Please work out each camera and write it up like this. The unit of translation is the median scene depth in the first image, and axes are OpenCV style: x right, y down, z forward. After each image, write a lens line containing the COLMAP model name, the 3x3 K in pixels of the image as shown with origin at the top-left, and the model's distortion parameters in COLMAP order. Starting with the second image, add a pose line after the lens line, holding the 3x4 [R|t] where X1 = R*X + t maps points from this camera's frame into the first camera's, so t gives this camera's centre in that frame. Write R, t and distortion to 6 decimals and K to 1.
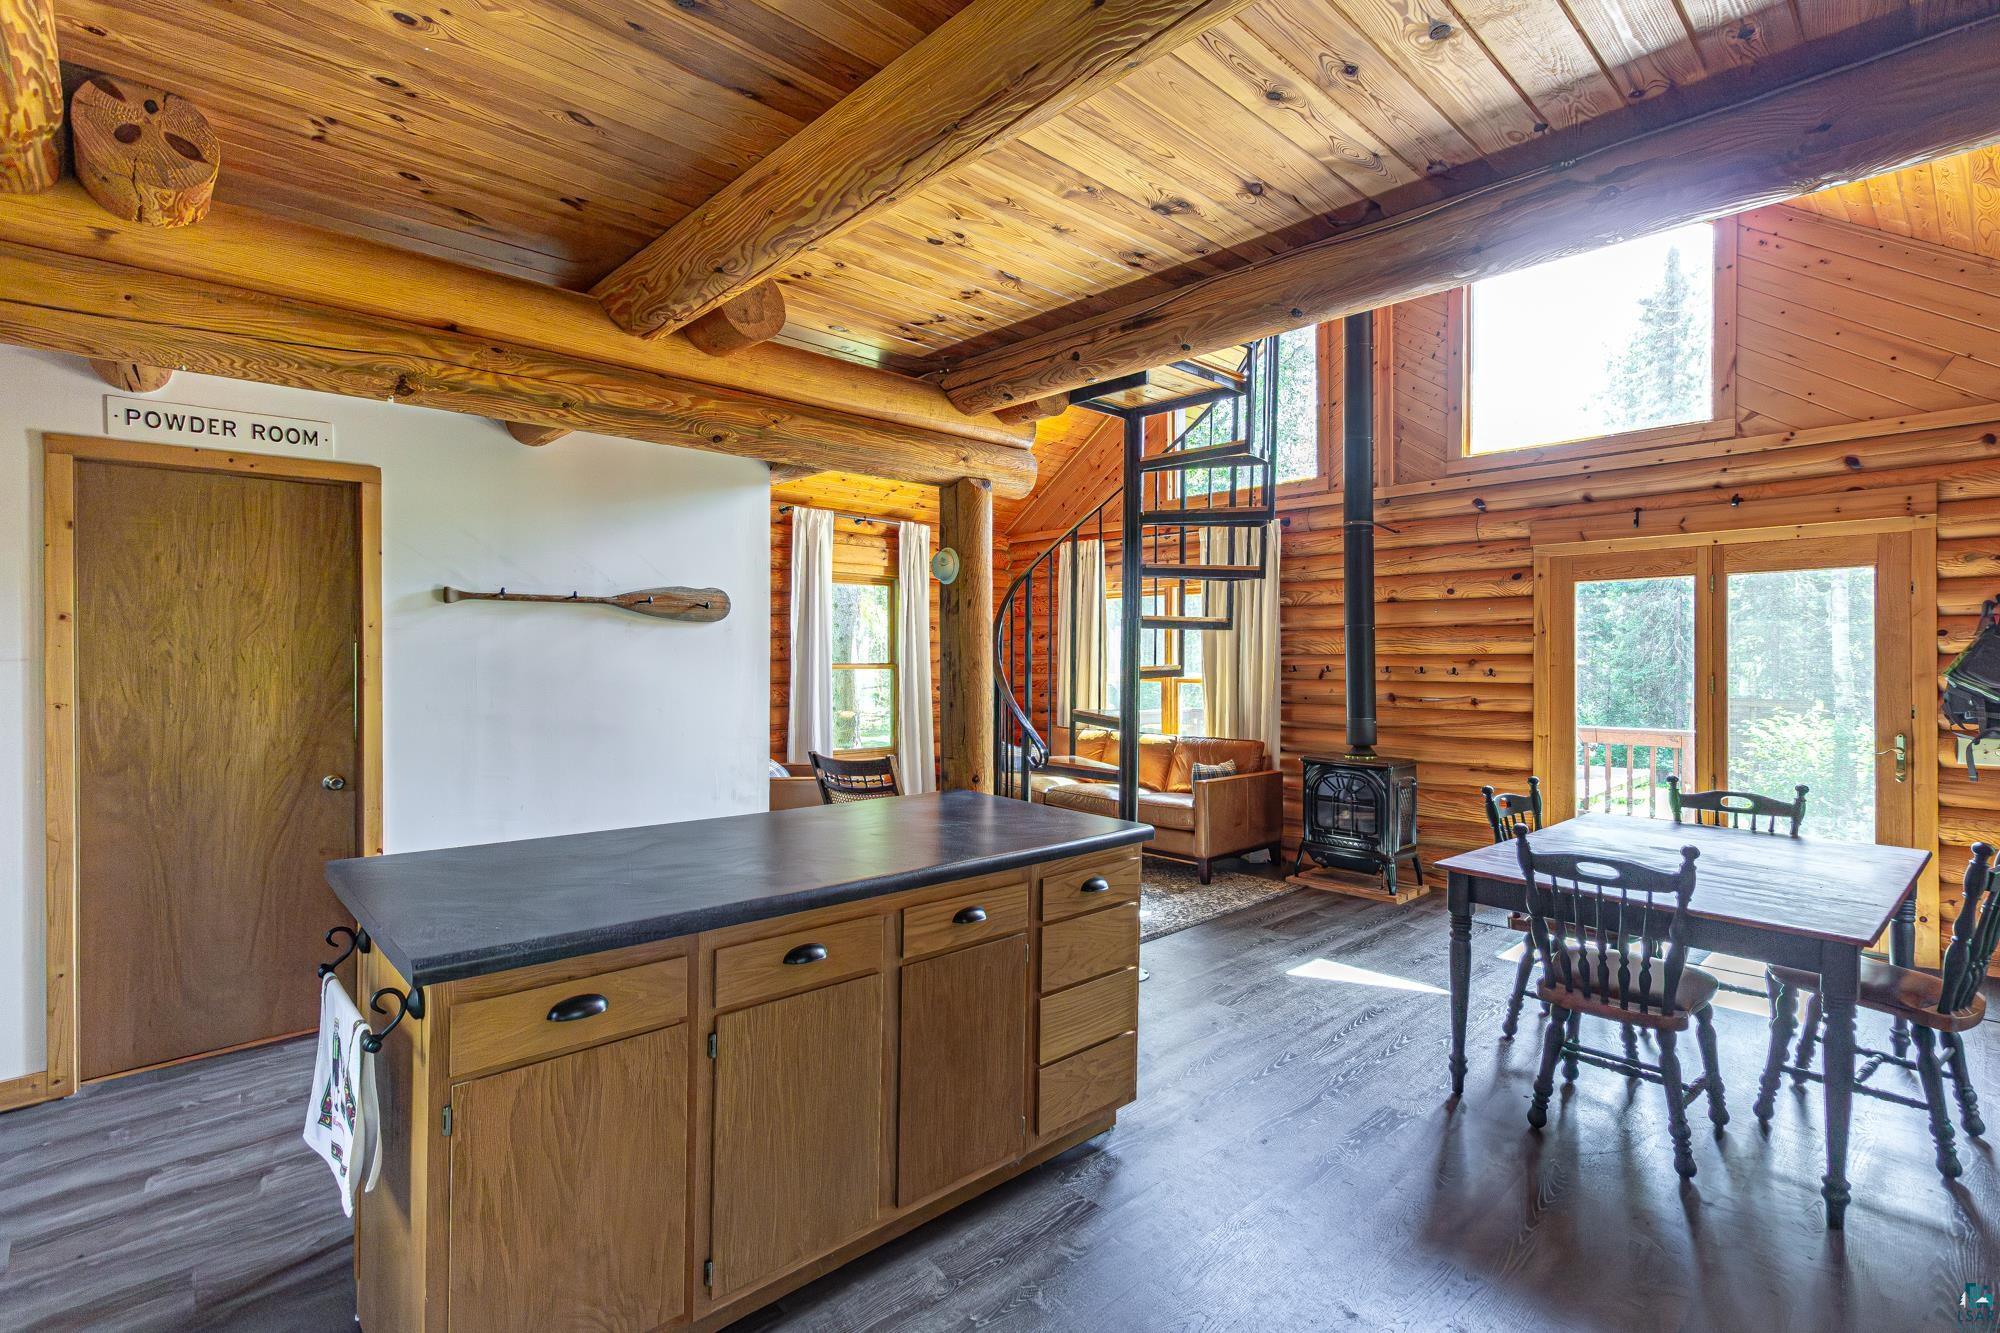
lens RADIAL K [[948.5, 0, 1044.3], [0, 948.5, 658.8], [0, 0, 1]] dist [0.005182, 0.001805]
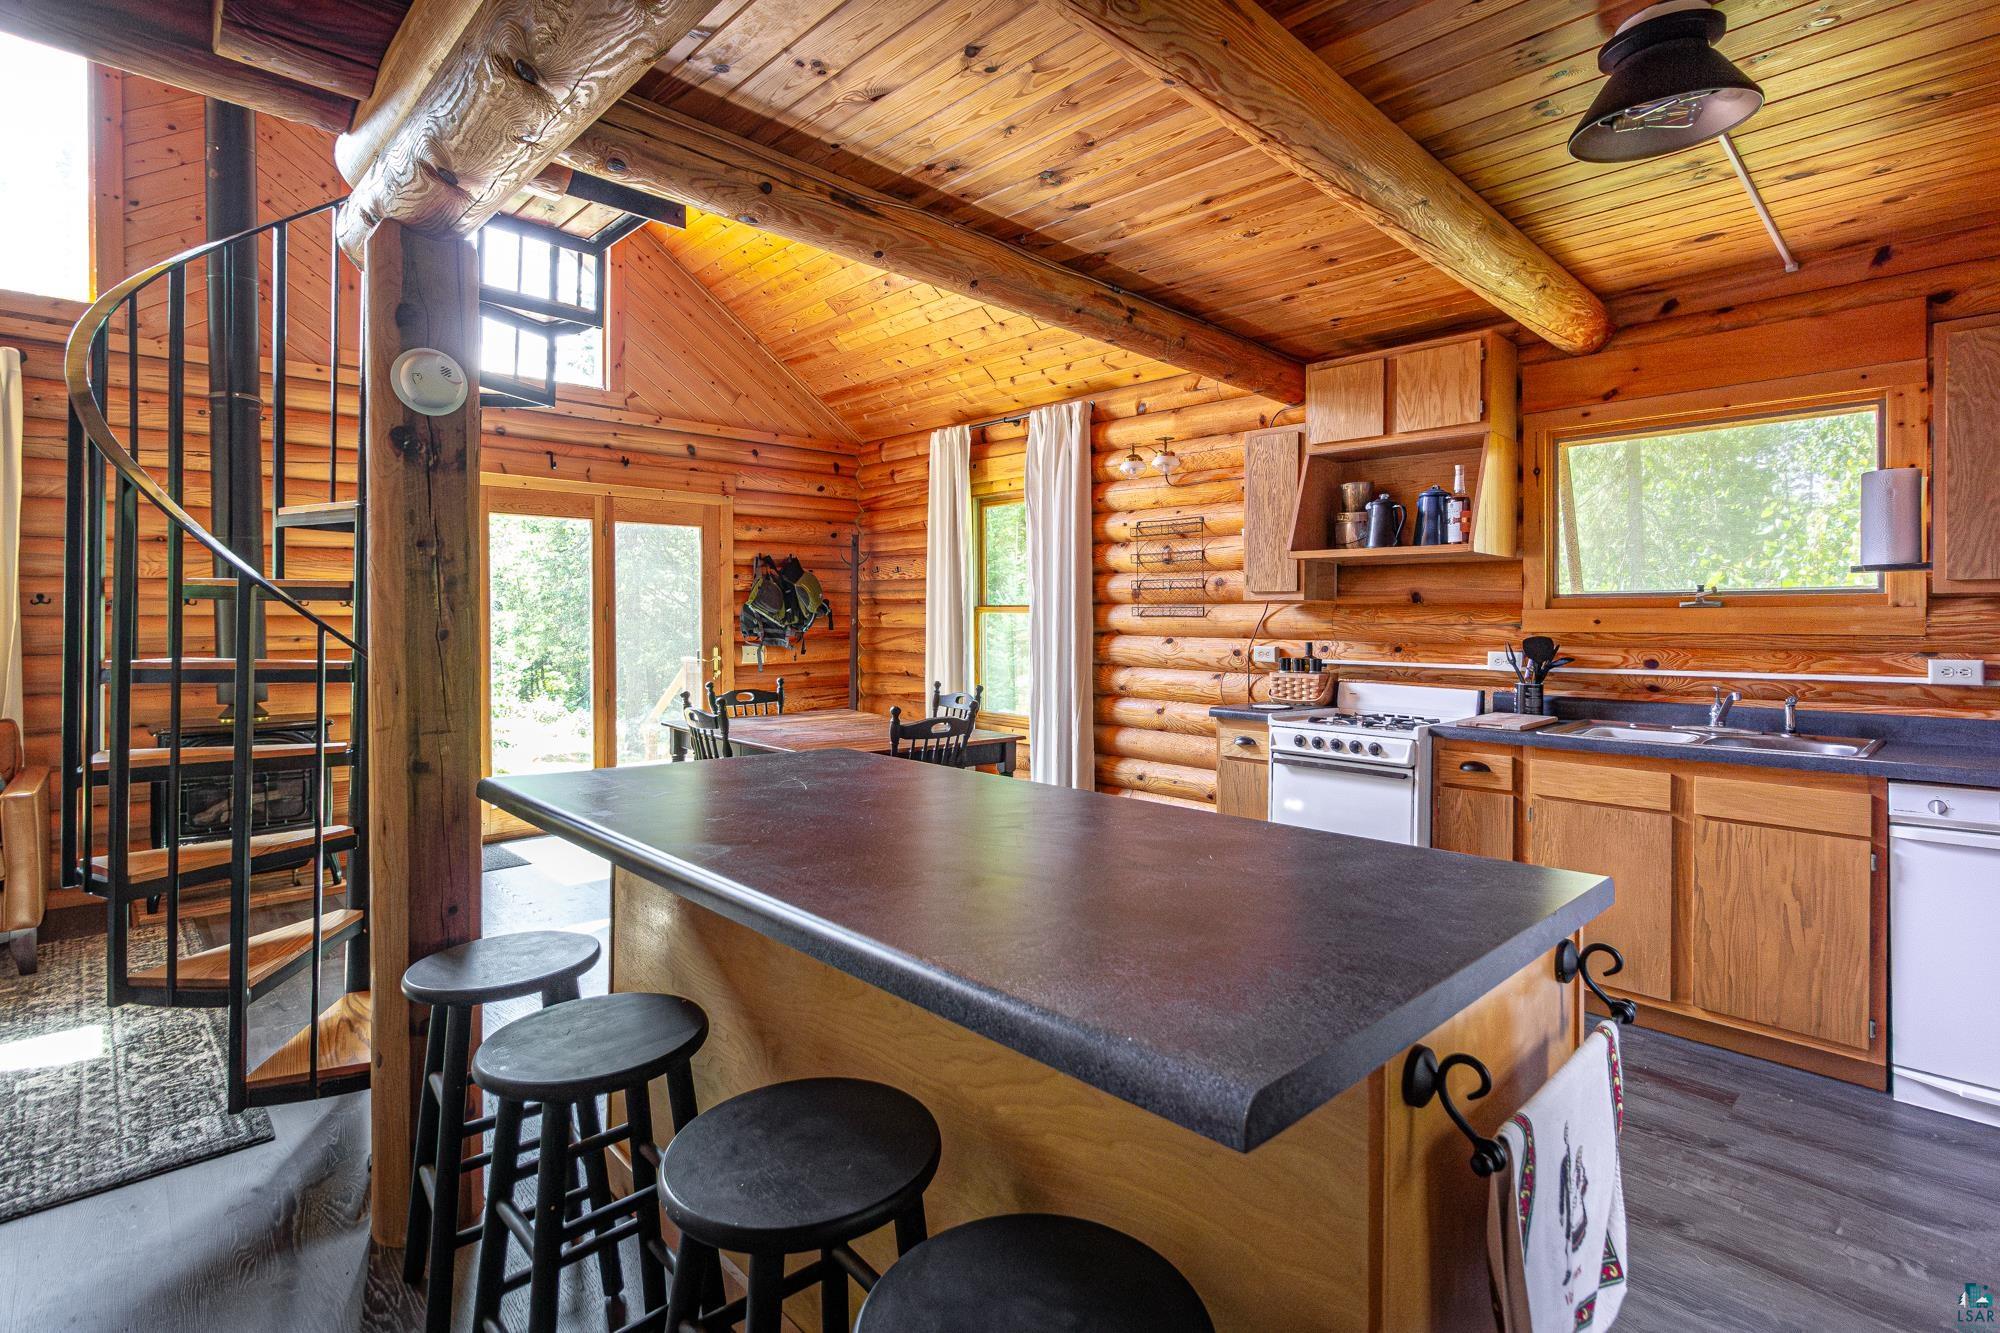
lens RADIAL K [[948.5, 0, 988.8], [0, 948.5, 630.4], [0, 0, 1]] dist [0.005182, 0.001805]
pose [[0.027868, -0.019032, 0.999430, -0.474955], [-0.003291, 0.999812, 0.019131, 0.023781], [-0.999606, -0.003823, 0.027800, 0.502532]]
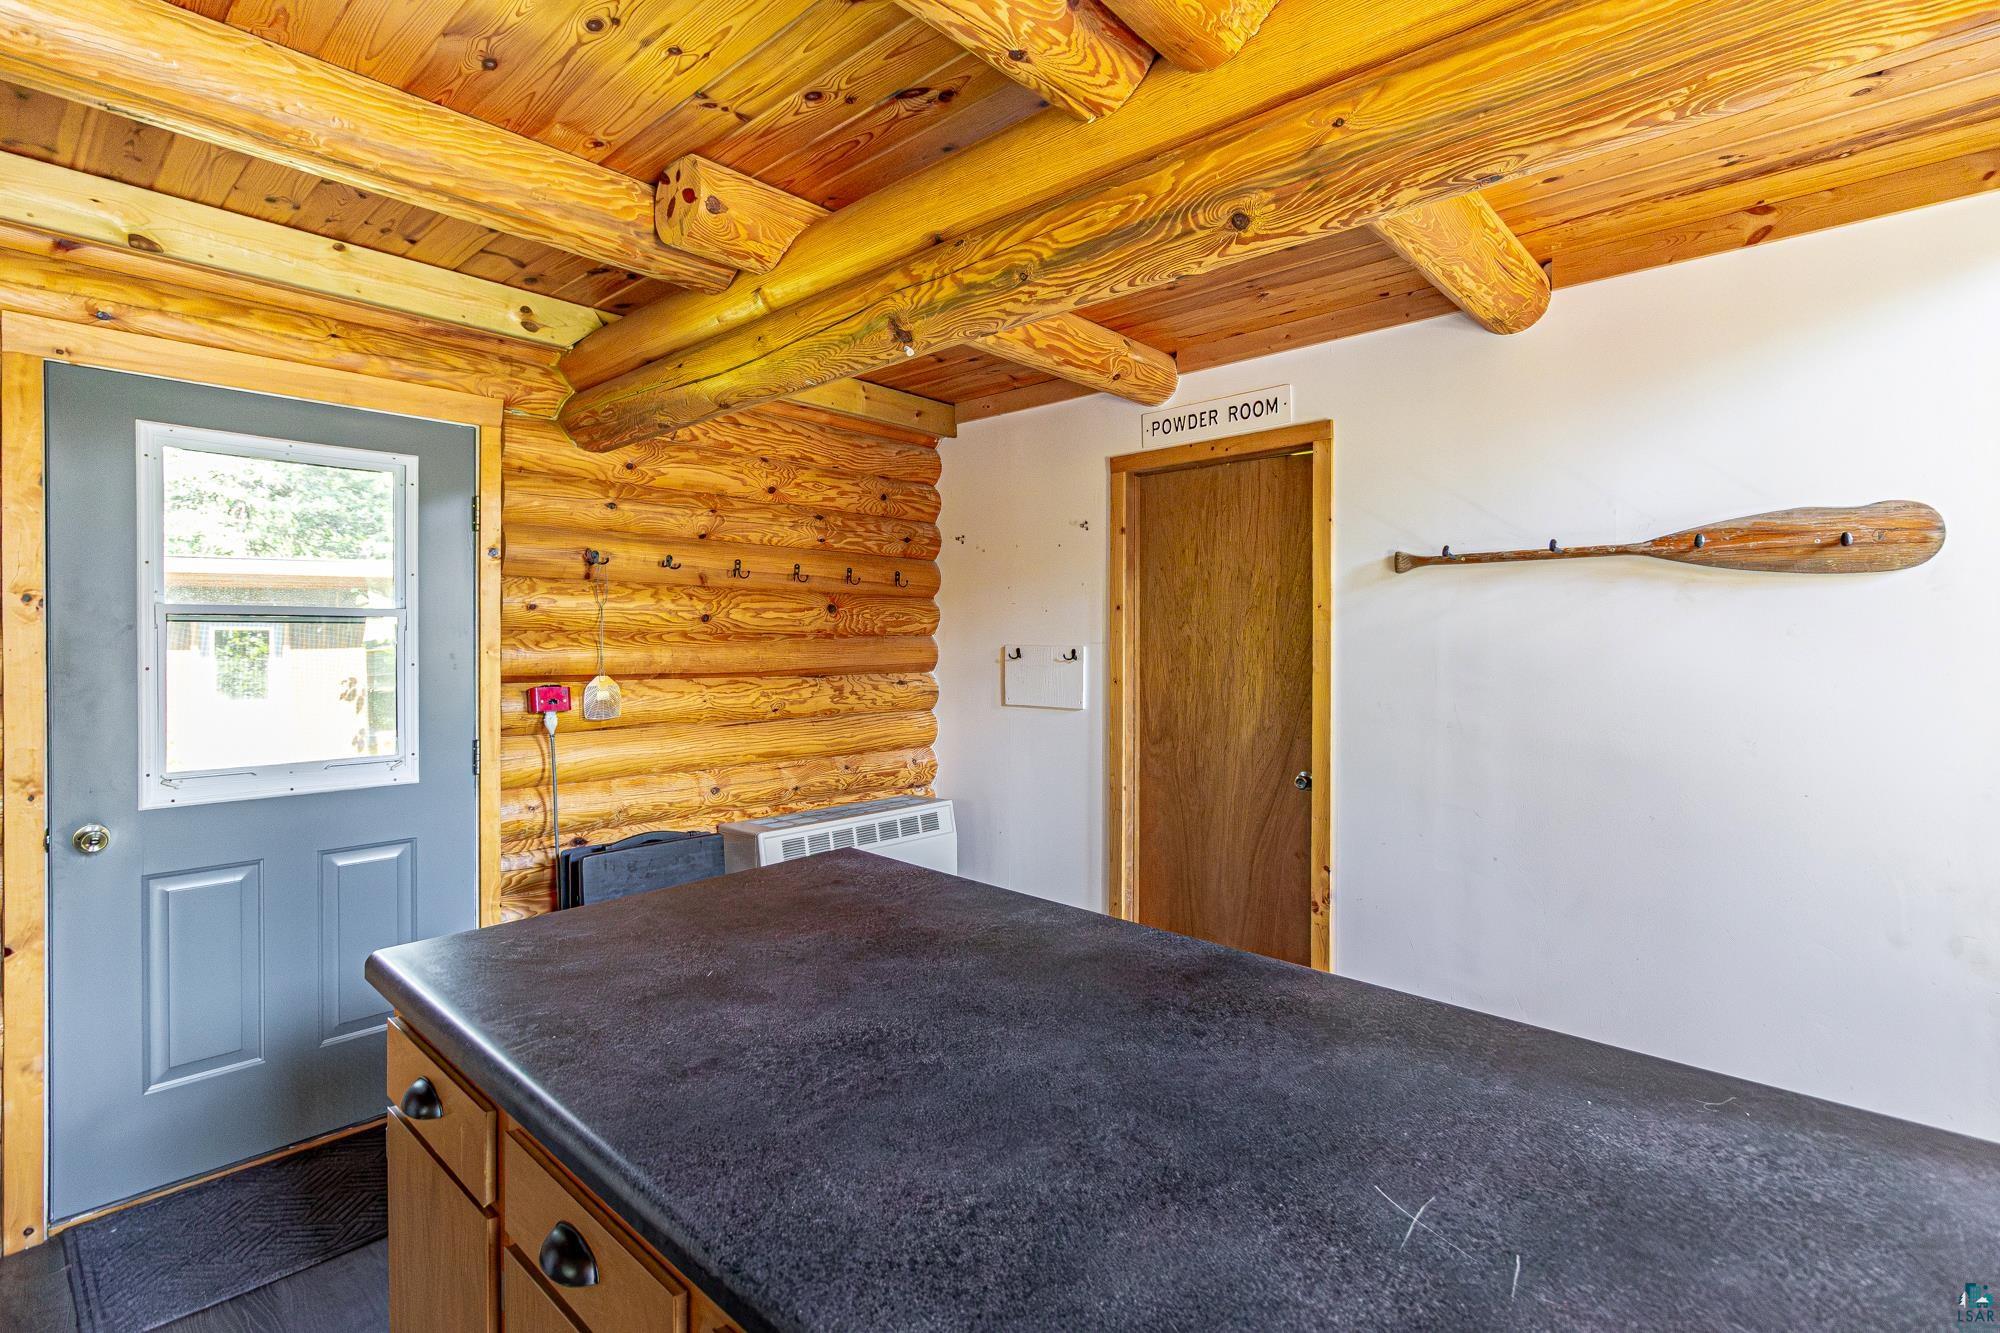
lens RADIAL K [[948.5, 0, 1005.4], [0, 948.5, 631.3], [0, 0, 1]] dist [0.005182, 0.001805]
pose [[0.055223, -0.010698, -0.998417, 0.100633], [-0.008137, 0.999905, -0.011164, 0.000204], [0.998441, 0.008741, 0.055131, 0.512984]]
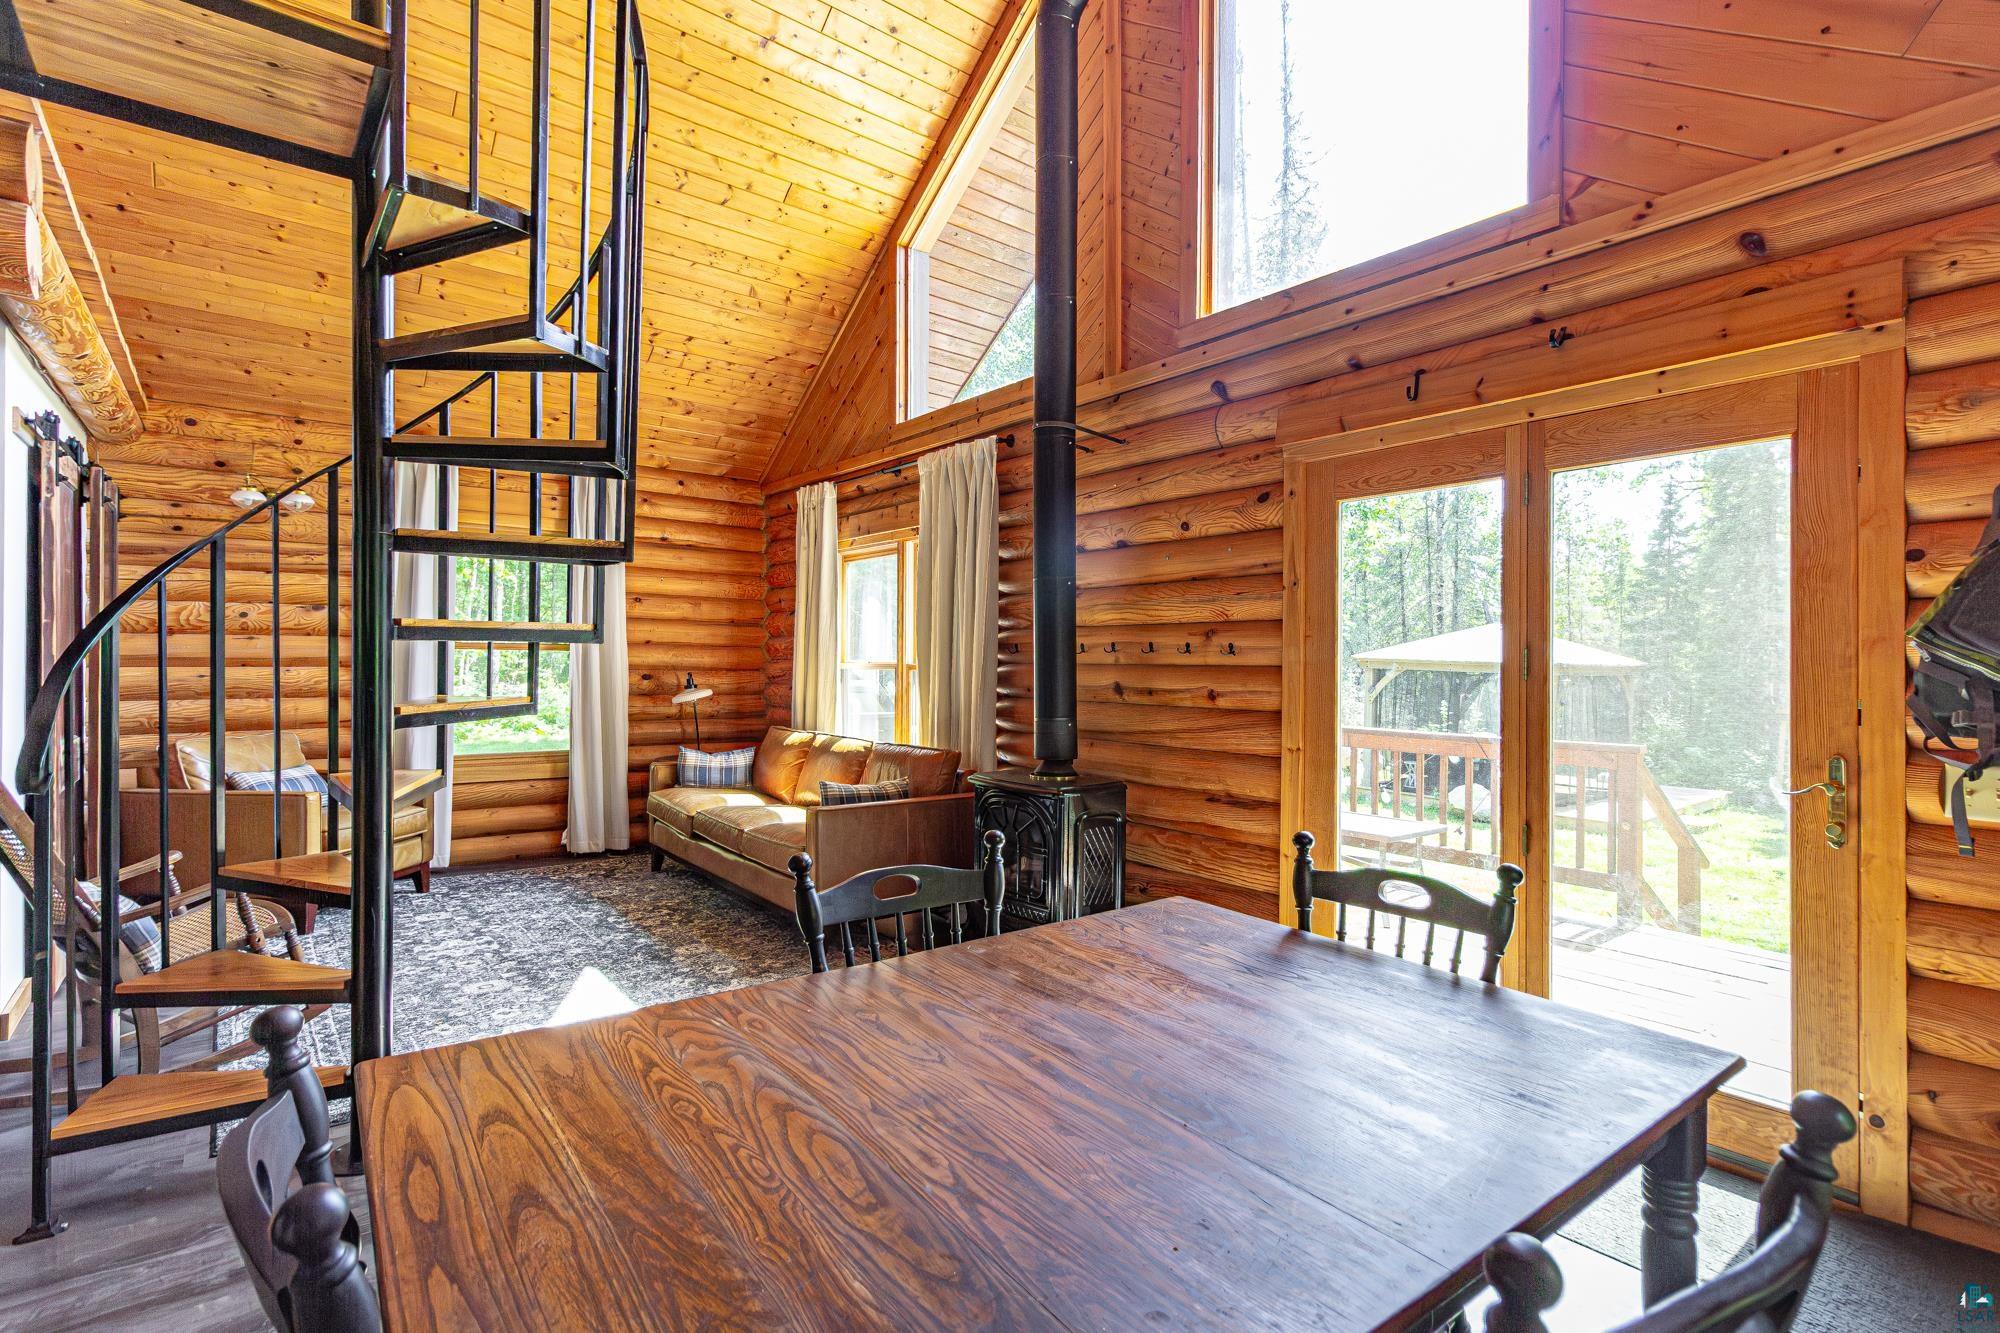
lens RADIAL K [[948.5, 0, 1043.2], [0, 948.5, 659.5], [0, 0, 1]] dist [0.005182, 0.001805]
pose [[0.997232, 0.005446, -0.074160, 0.463556], [-0.005576, 0.999983, -0.001546, 0.027497], [0.074150, 0.001955, 0.997245, 0.413632]]
